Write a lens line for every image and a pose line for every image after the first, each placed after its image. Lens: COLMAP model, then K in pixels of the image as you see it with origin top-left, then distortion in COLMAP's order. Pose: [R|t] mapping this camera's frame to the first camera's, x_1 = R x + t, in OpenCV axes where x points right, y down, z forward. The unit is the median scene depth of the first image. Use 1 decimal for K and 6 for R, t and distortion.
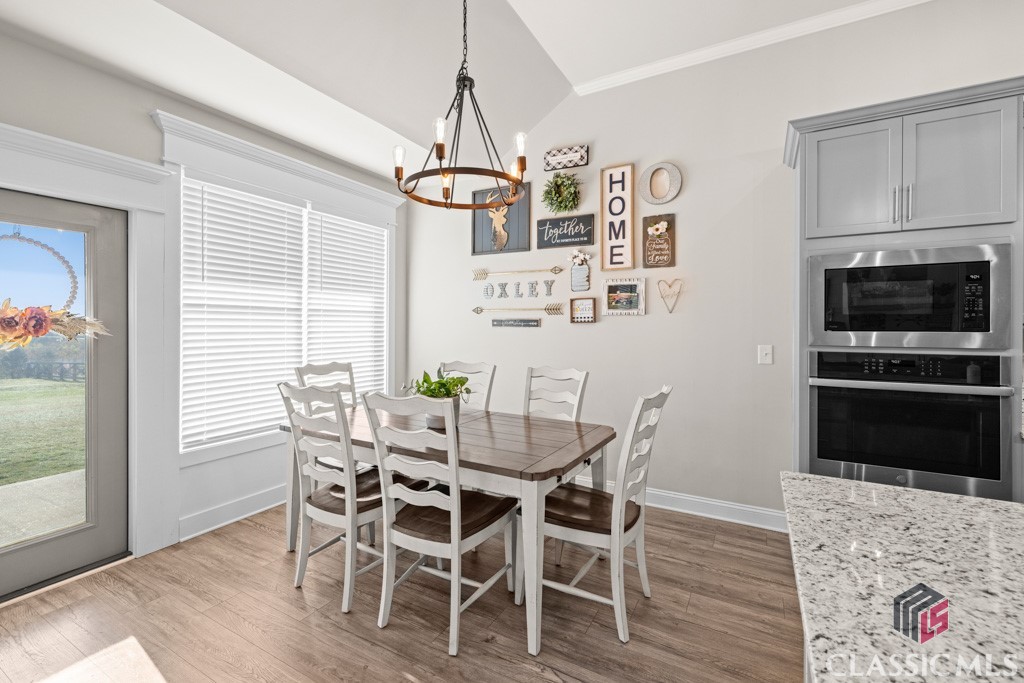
lens RADIAL K [[446.9, 0, 506.7], [0, 446.9, 326.0], [0, 0, 1]] dist [0.009121, 0.000135]
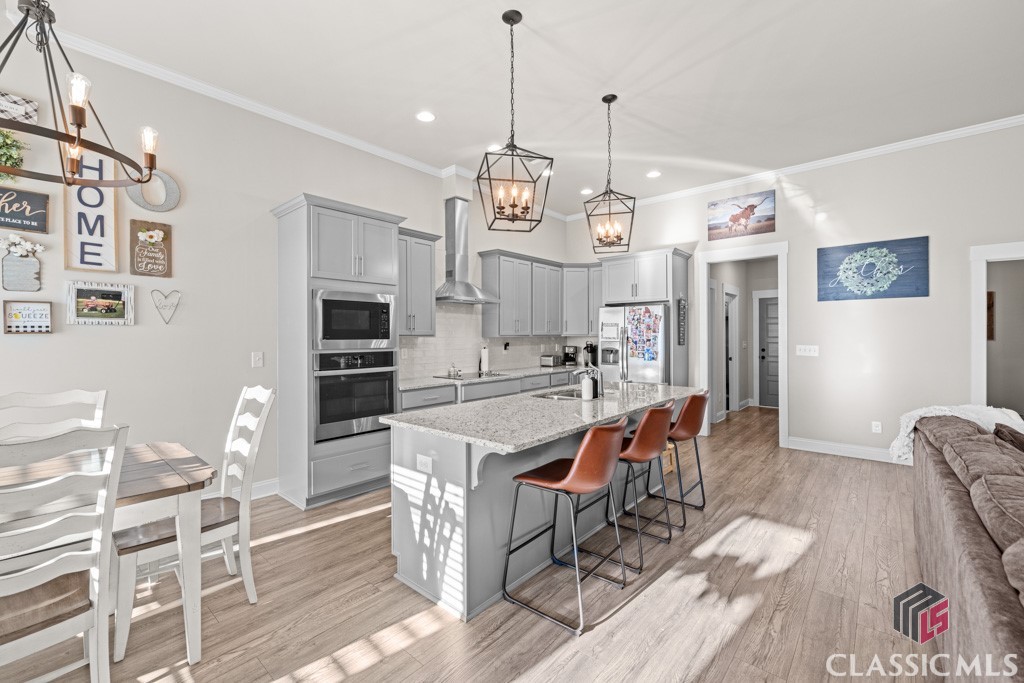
lens RADIAL K [[428.9, 0, 509.2], [0, 428.9, 336.3], [0, 0, 1]] dist [0.000061, 0.000293]
pose [[0.202657, -0.004892, 0.979238, -0.393396], [0.003188, 0.999986, 0.004336, -0.003470], [-0.979245, 0.002243, 0.202670, 0.059327]]
